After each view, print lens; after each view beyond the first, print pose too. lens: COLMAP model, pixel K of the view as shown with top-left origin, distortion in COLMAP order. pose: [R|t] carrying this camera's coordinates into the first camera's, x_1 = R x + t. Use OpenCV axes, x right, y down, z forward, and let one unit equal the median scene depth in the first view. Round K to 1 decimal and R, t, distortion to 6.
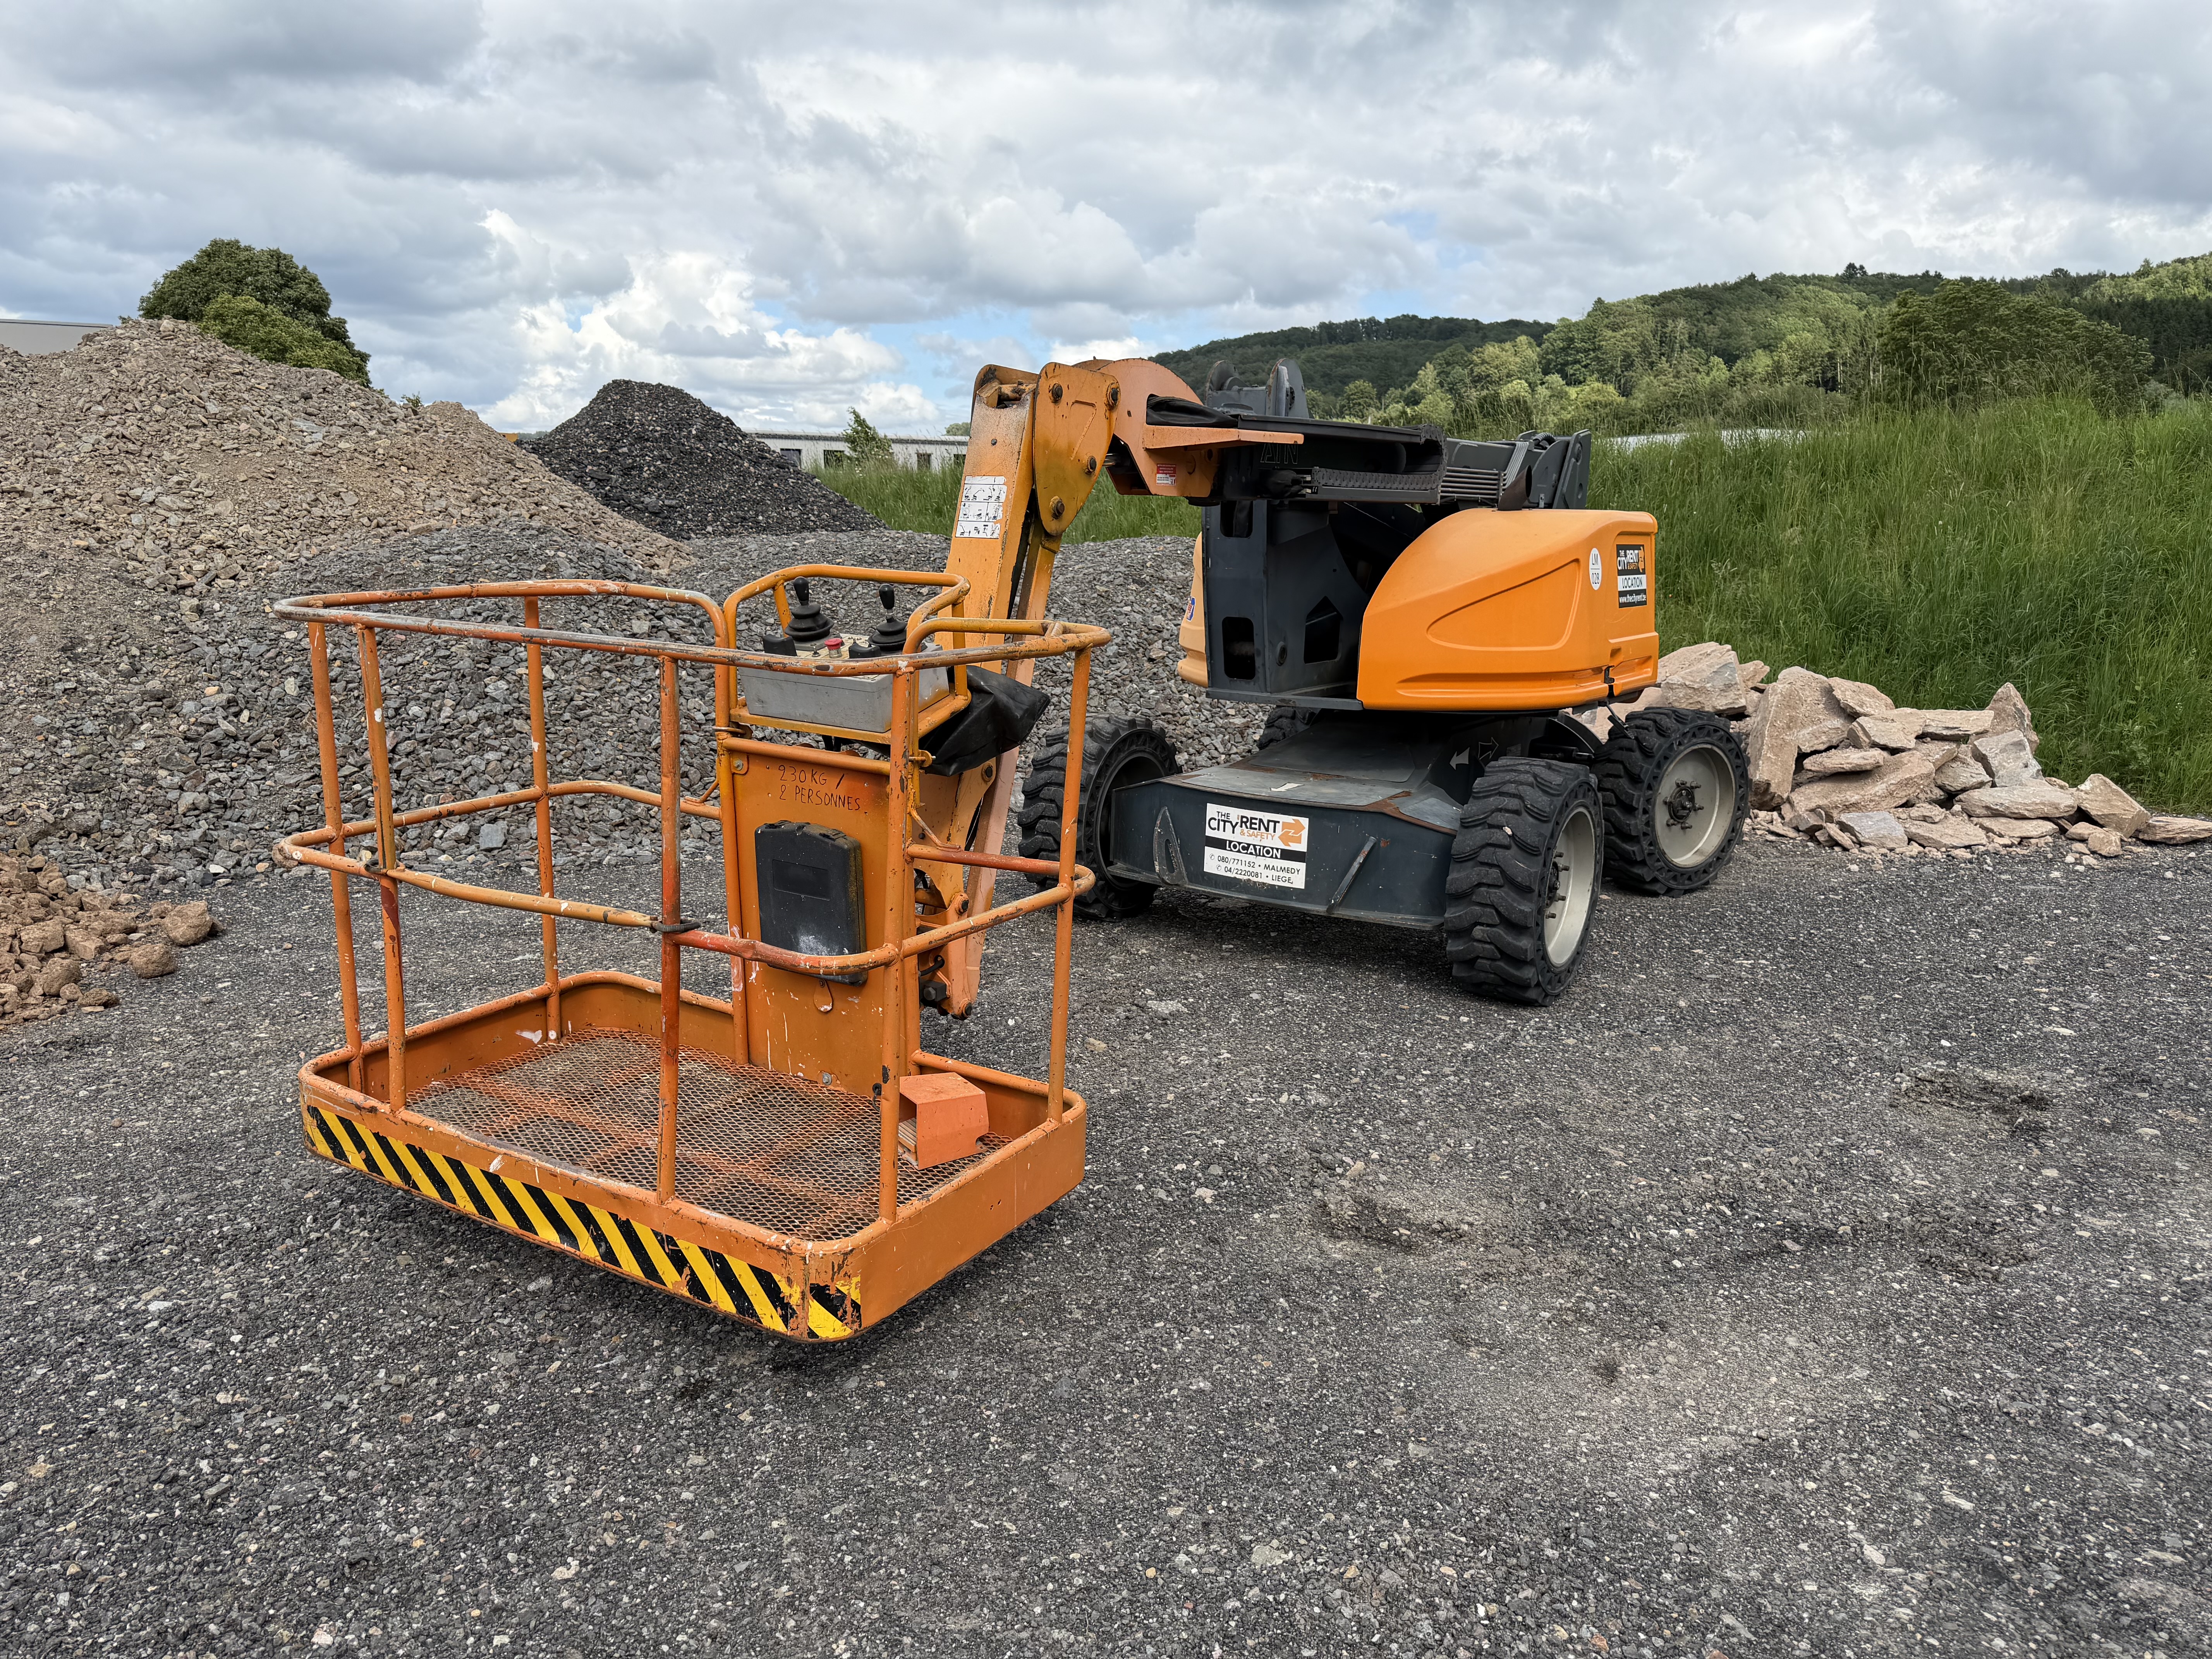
lens RADIAL K [[1552.0, 0, 1123.2], [0, 1552.0, 815.2], [0, 0, 1]] dist [0.081440, -0.100290]
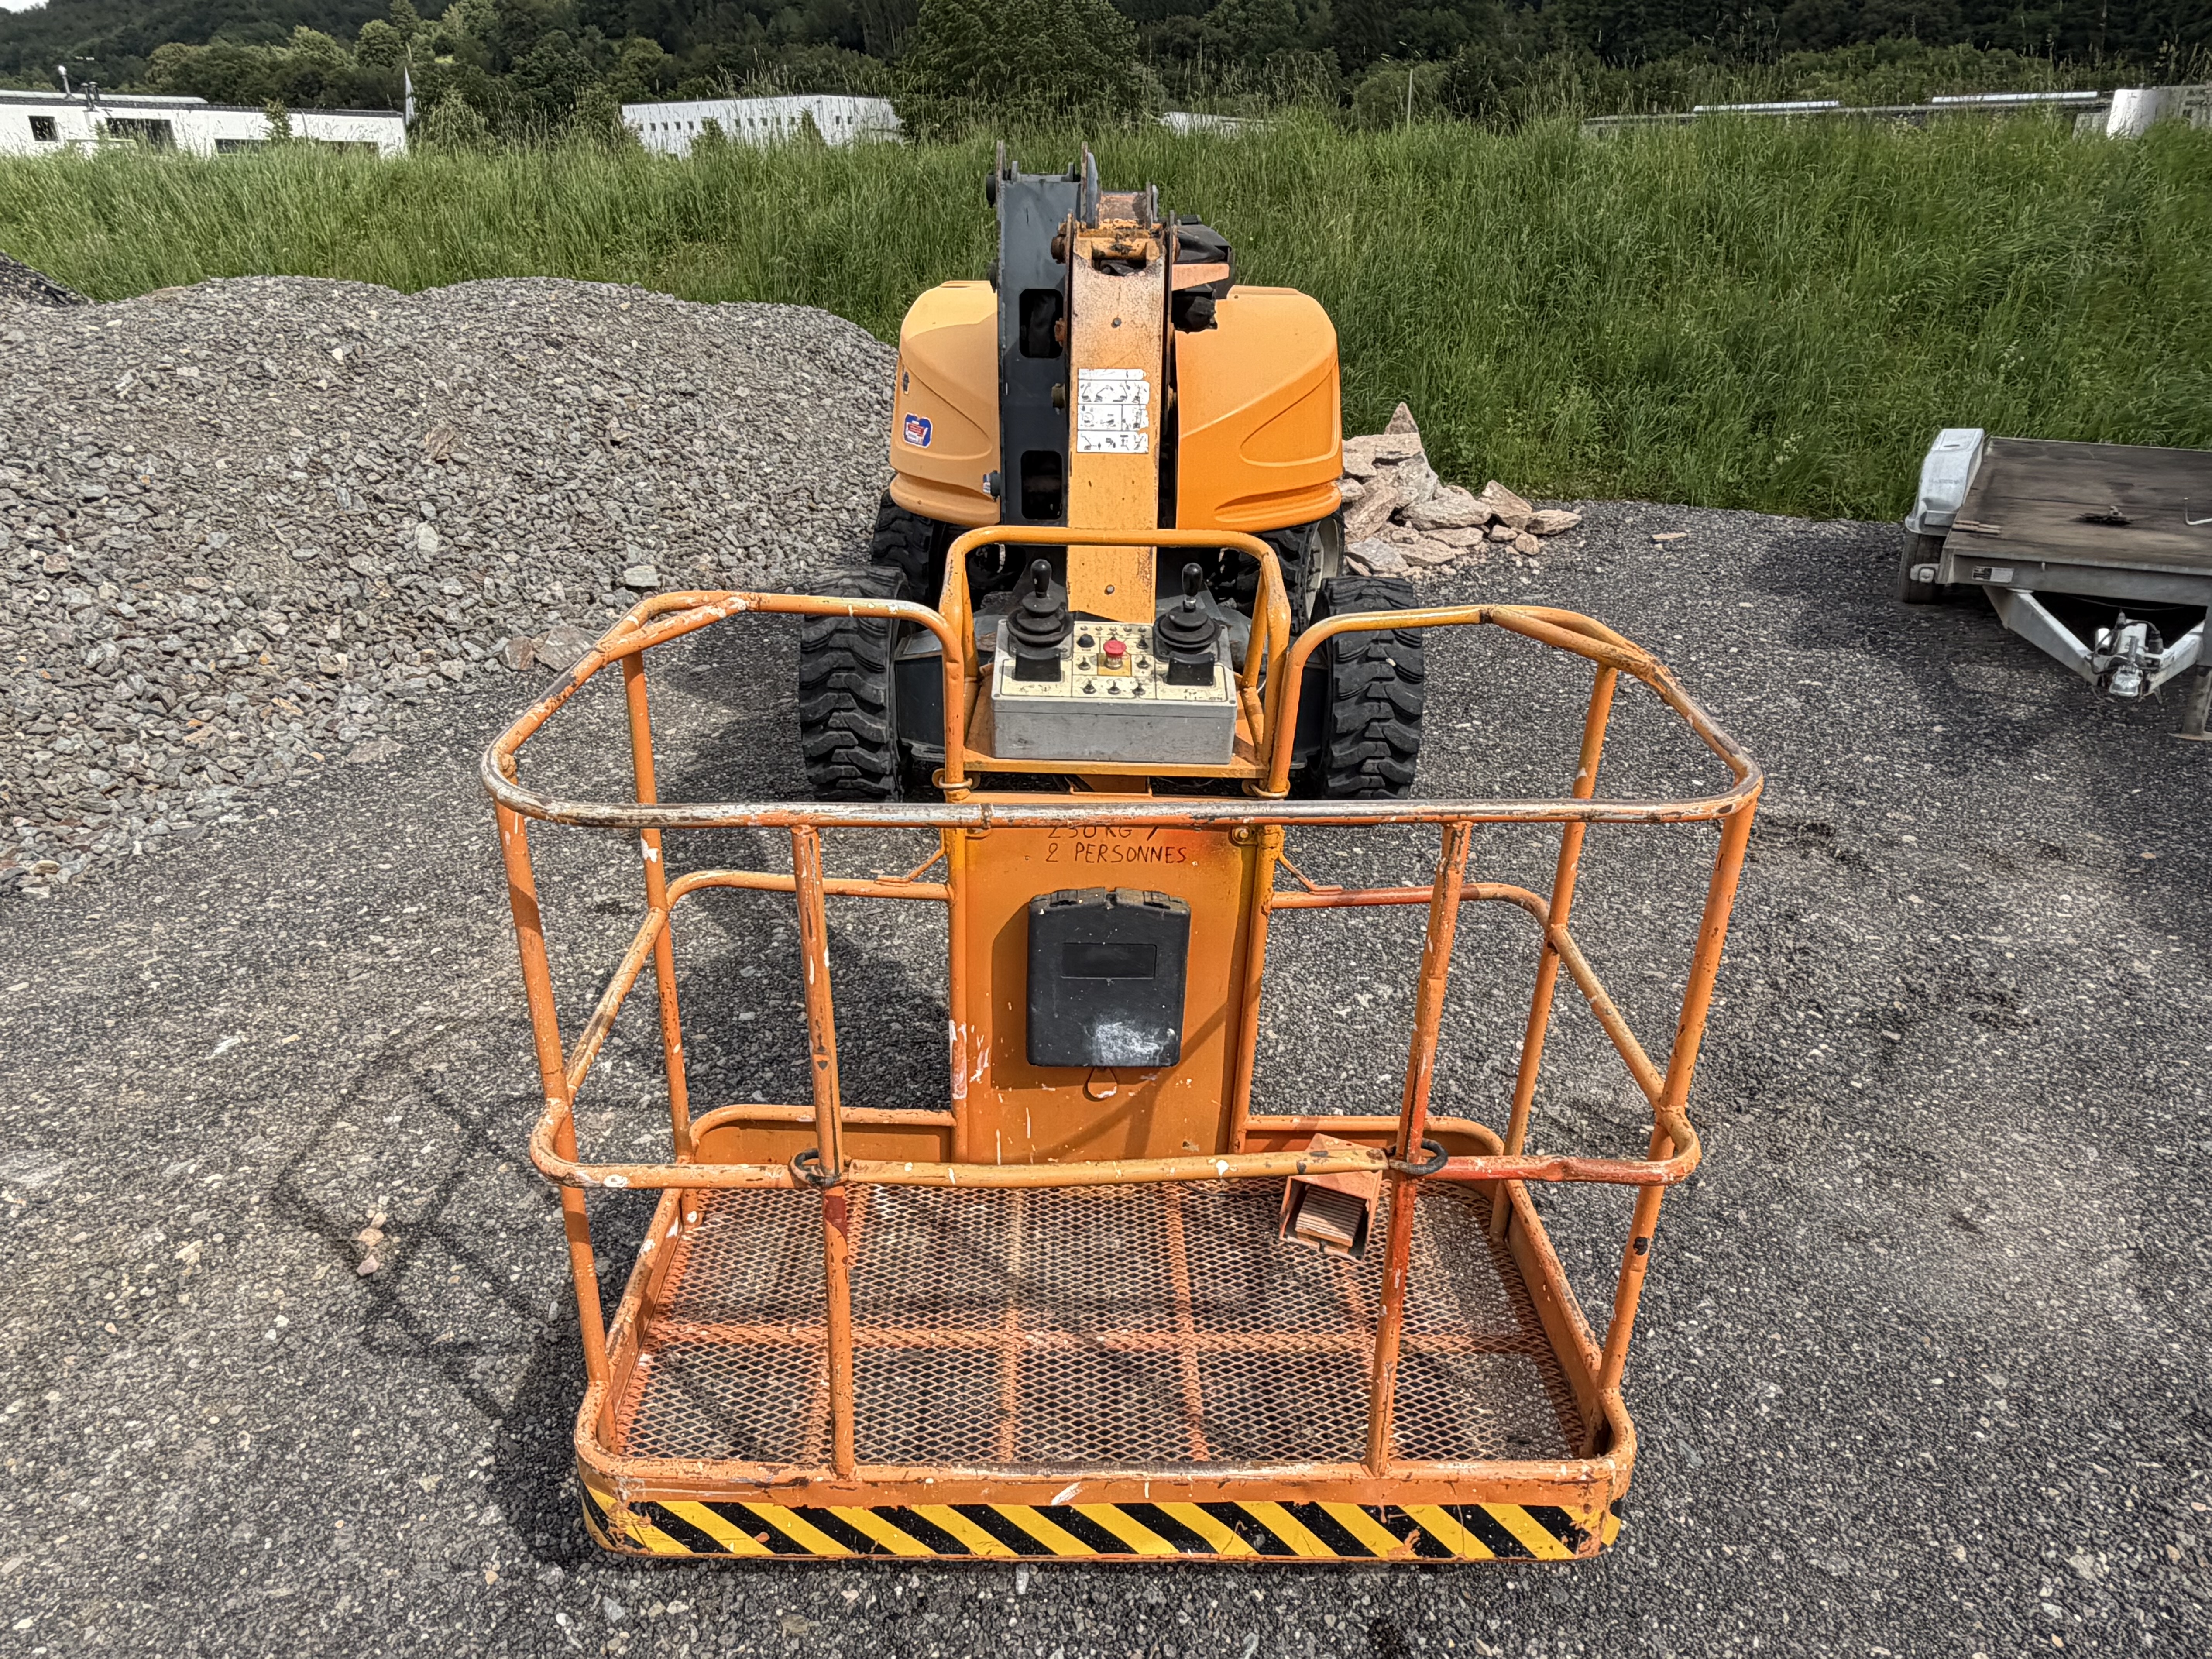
lens RADIAL K [[1458.1, 0, 1089.4], [0, 1458.1, 850.3], [0, 0, 1]] dist [0.001929, -0.000993]
pose [[0.852569, -0.228161, 0.470179, -0.280915], [0.108604, 0.957376, 0.267649, -0.106350], [-0.511206, -0.177126, 0.841008, 0.211440]]
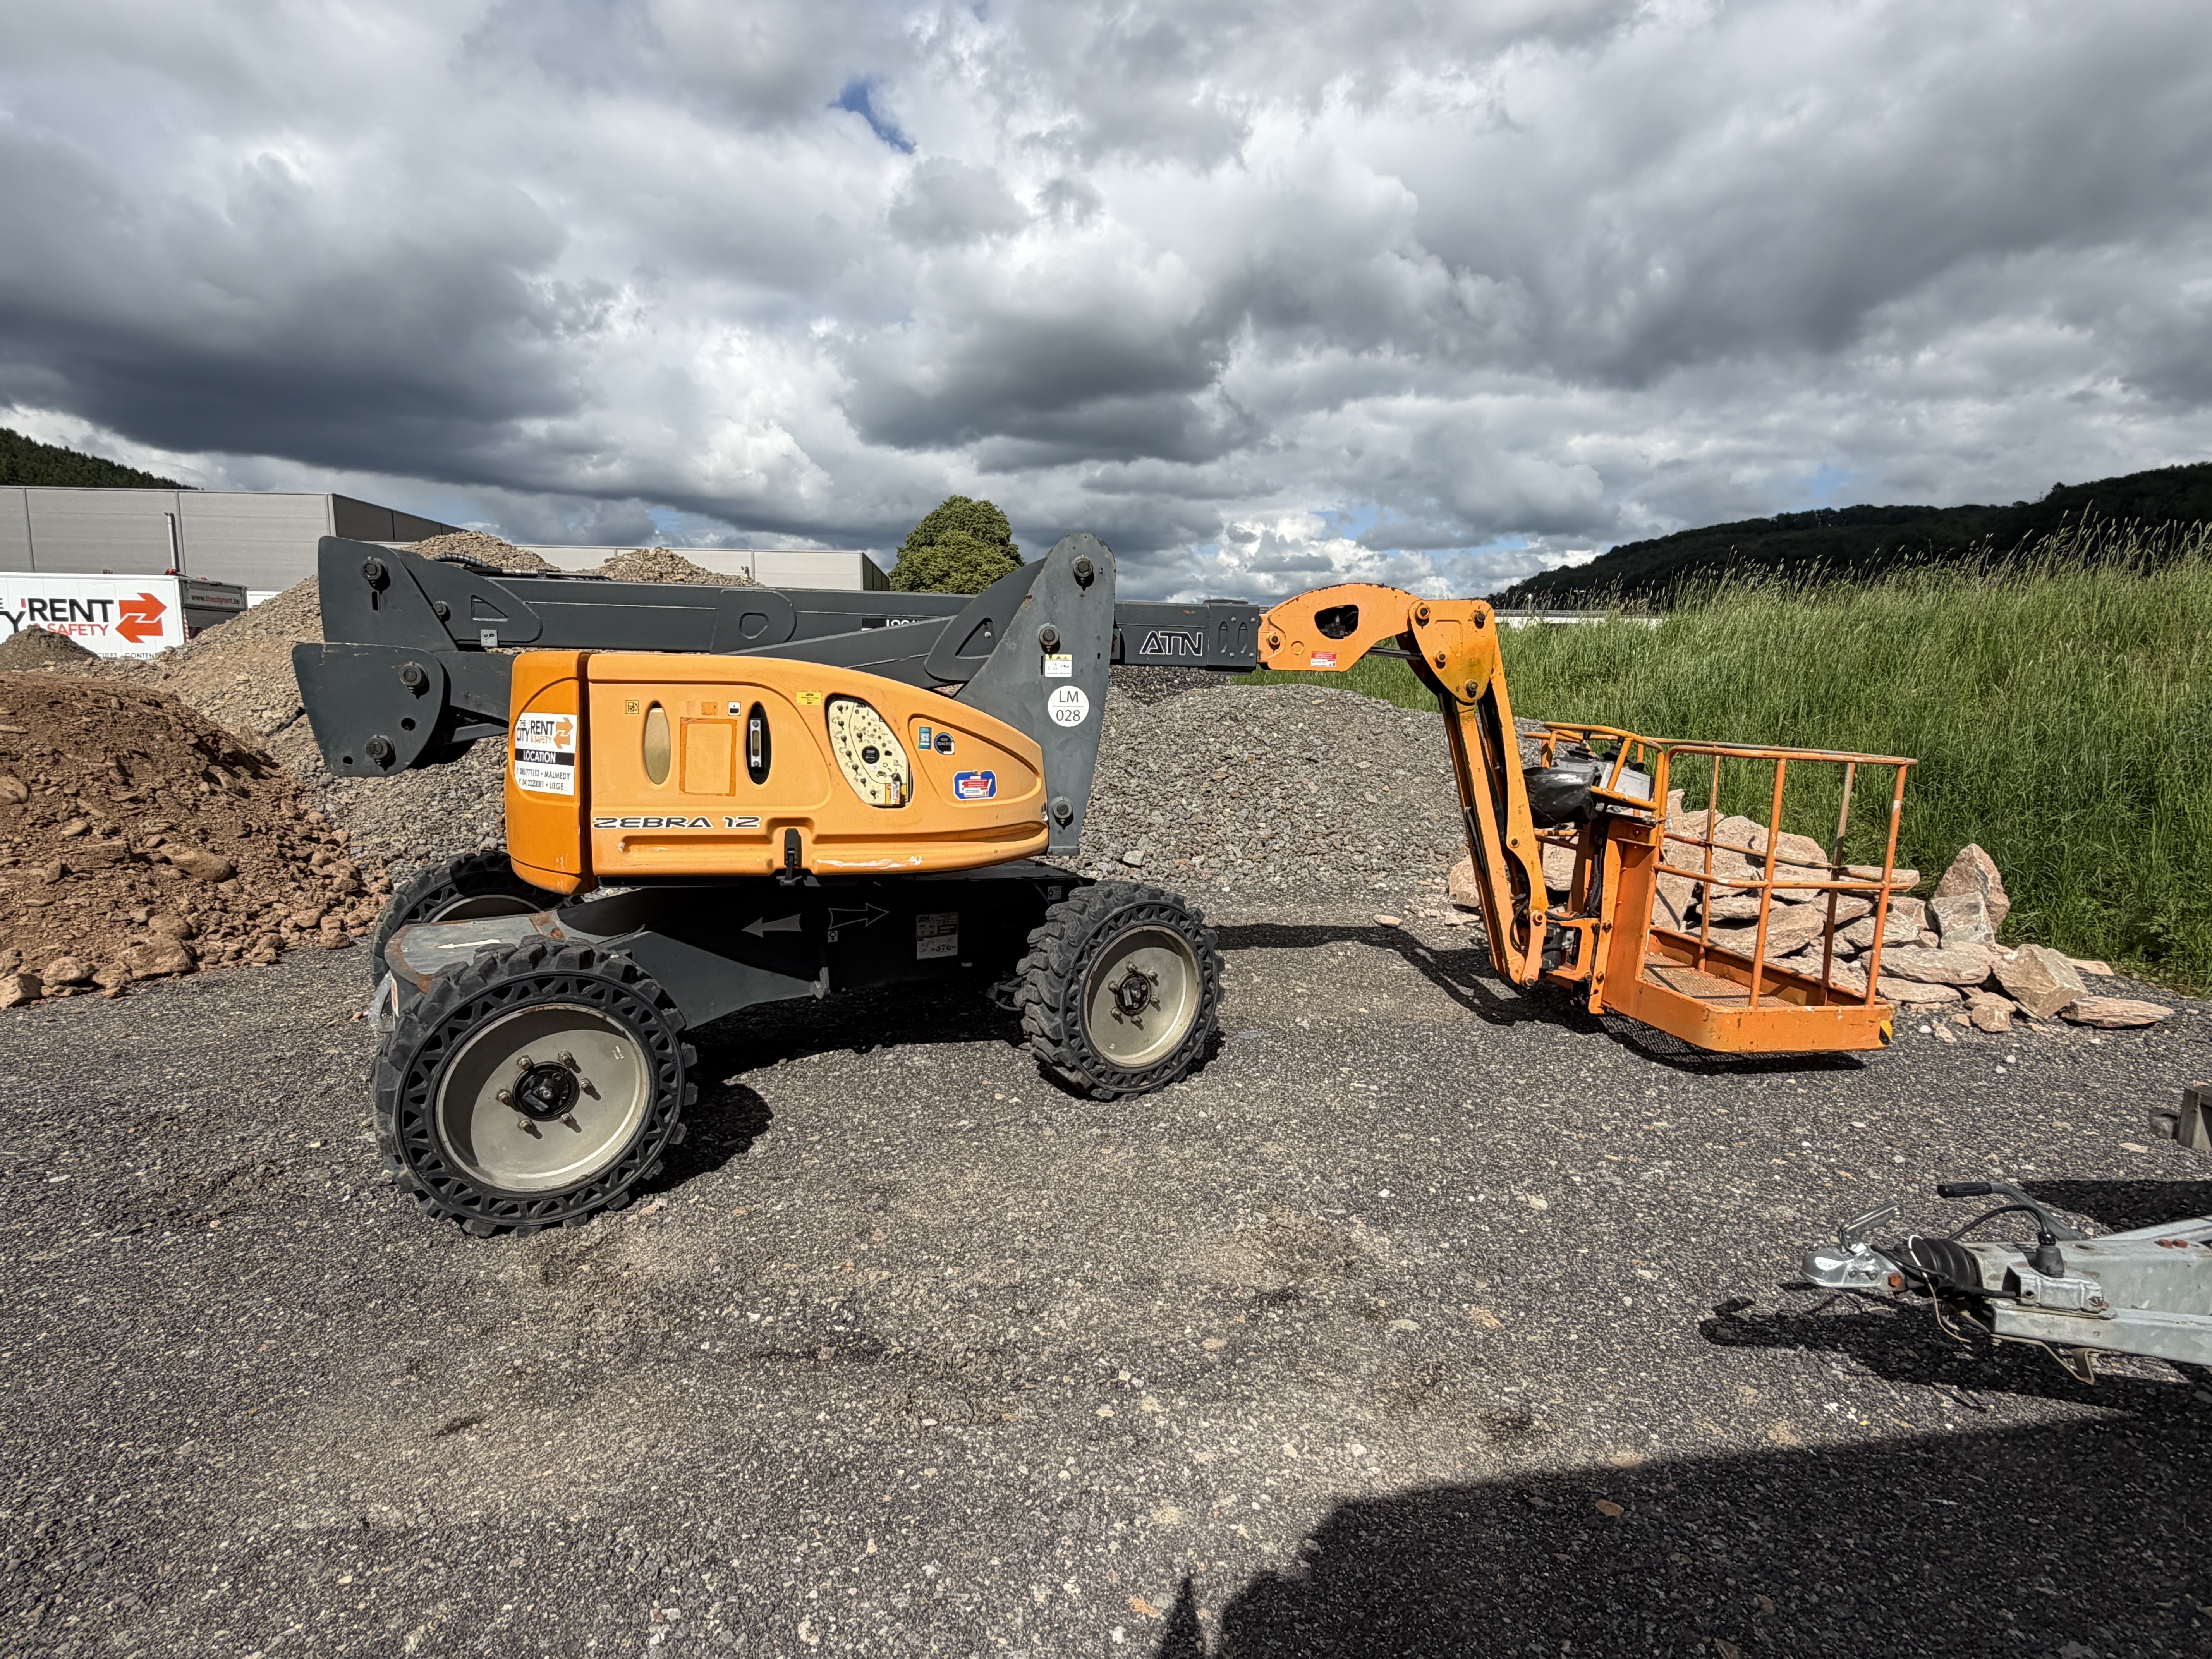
lens RADIAL K [[1127.4, 0, 1119.3], [0, 1127.4, 833.6], [0, 0, 1]] dist [-0.013685, 0.002528]
pose [[0.922362, 0.062984, -0.381157, 0.443043], [-0.079618, 0.996432, -0.028011, -0.037073], [0.378033, 0.056183, 0.924086, 0.178174]]
